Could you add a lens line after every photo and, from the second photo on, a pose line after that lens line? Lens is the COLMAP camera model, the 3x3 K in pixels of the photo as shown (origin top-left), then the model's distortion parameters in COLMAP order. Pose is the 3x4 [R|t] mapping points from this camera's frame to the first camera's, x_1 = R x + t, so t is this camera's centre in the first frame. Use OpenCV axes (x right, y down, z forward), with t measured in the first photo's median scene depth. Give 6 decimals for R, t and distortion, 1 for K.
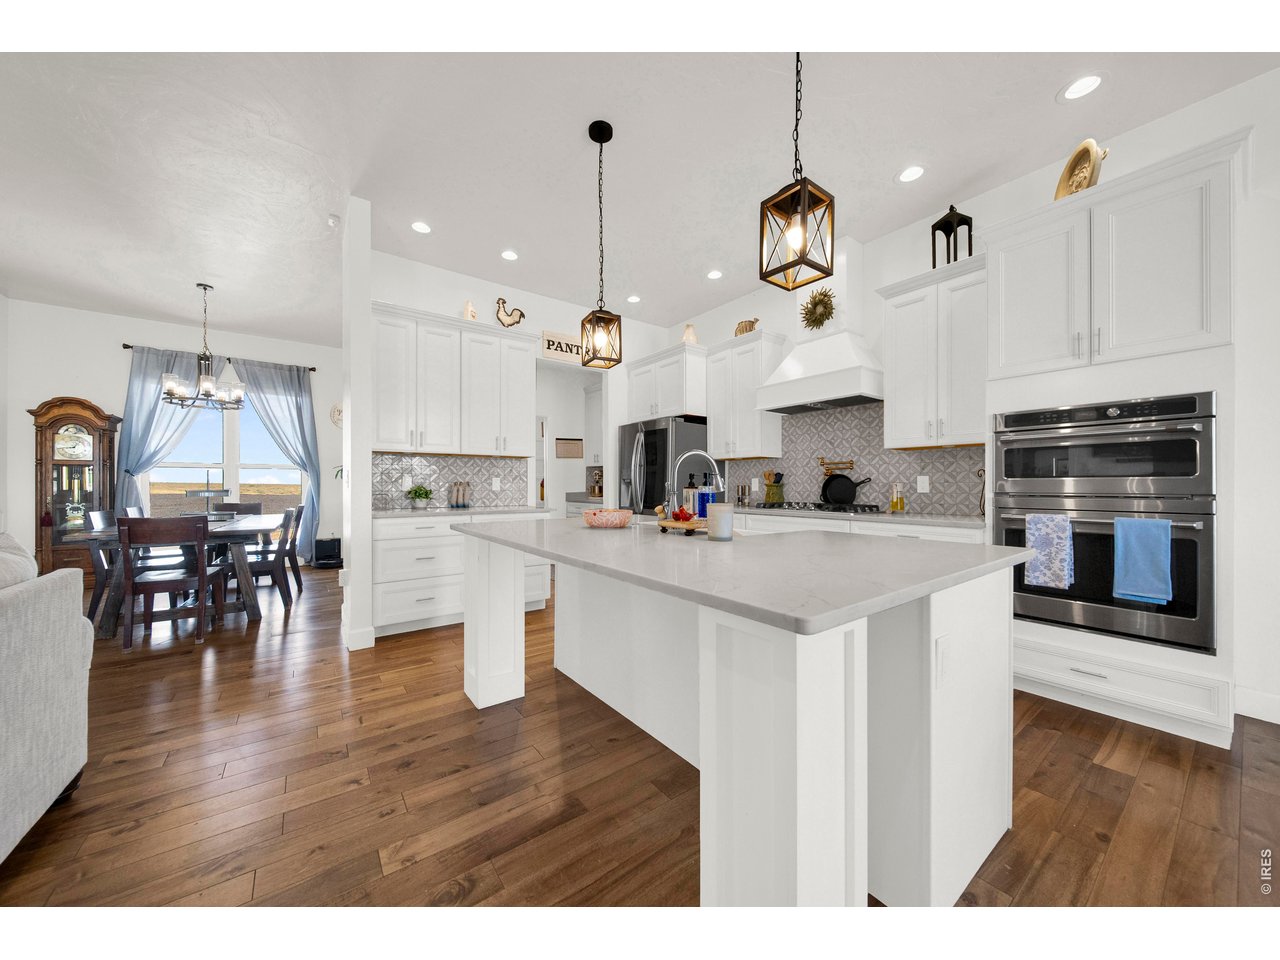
lens RADIAL K [[452.1, 0, 640.4], [0, 452.1, 484.9], [0, 0, 1]] dist [-0.003183, -0.000664]
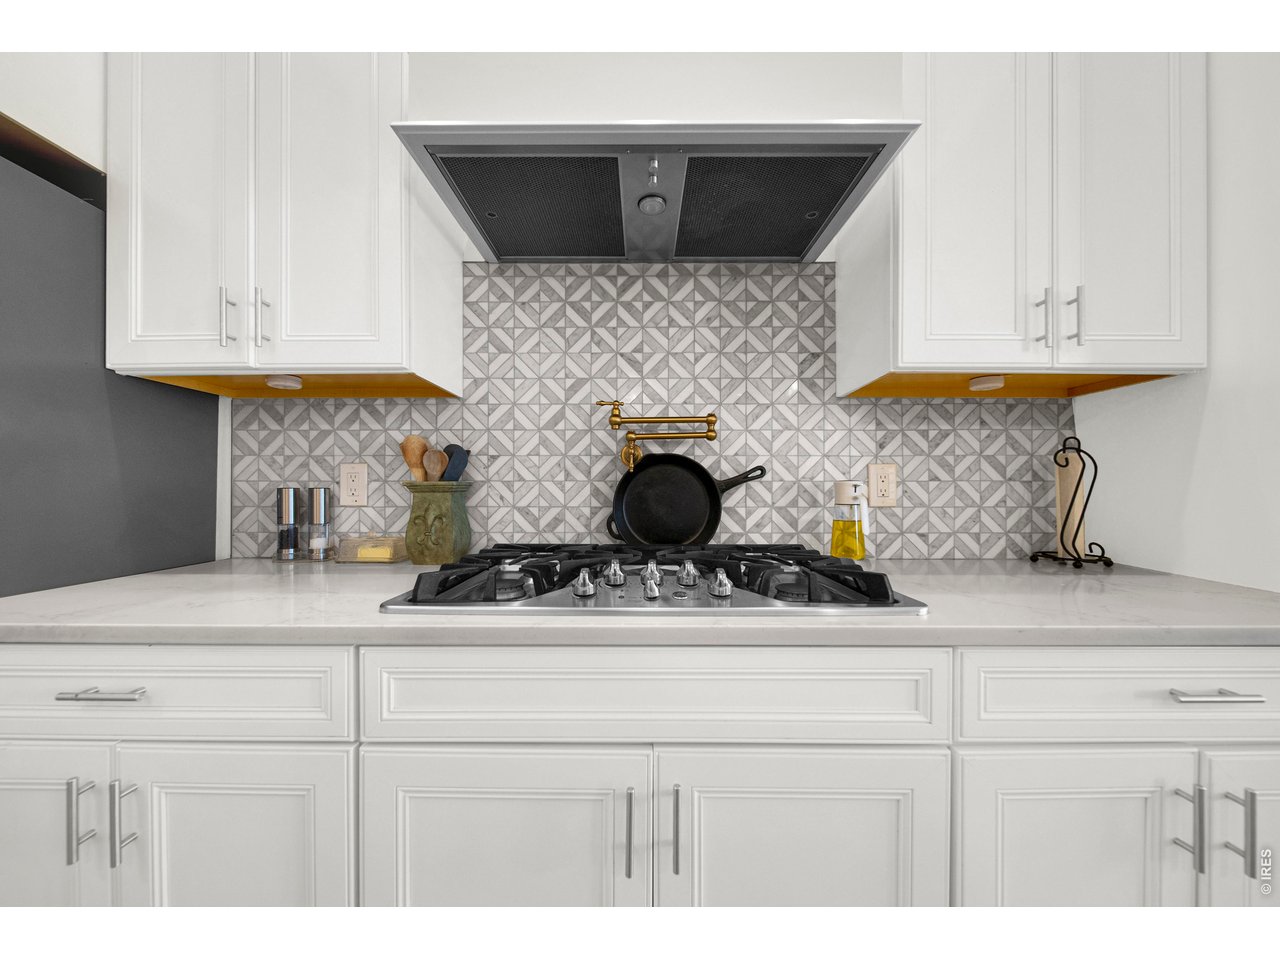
lens RADIAL K [[452.1, 0, 640.5], [0, 452.1, 484.6], [0, 0, 1]] dist [-0.003183, -0.000664]
pose [[0.605075, 0.004693, 0.796155, 0.160332], [-0.000913, 0.999986, -0.005201, 0.000582], [-0.796168, 0.002420, 0.605071, 0.808642]]
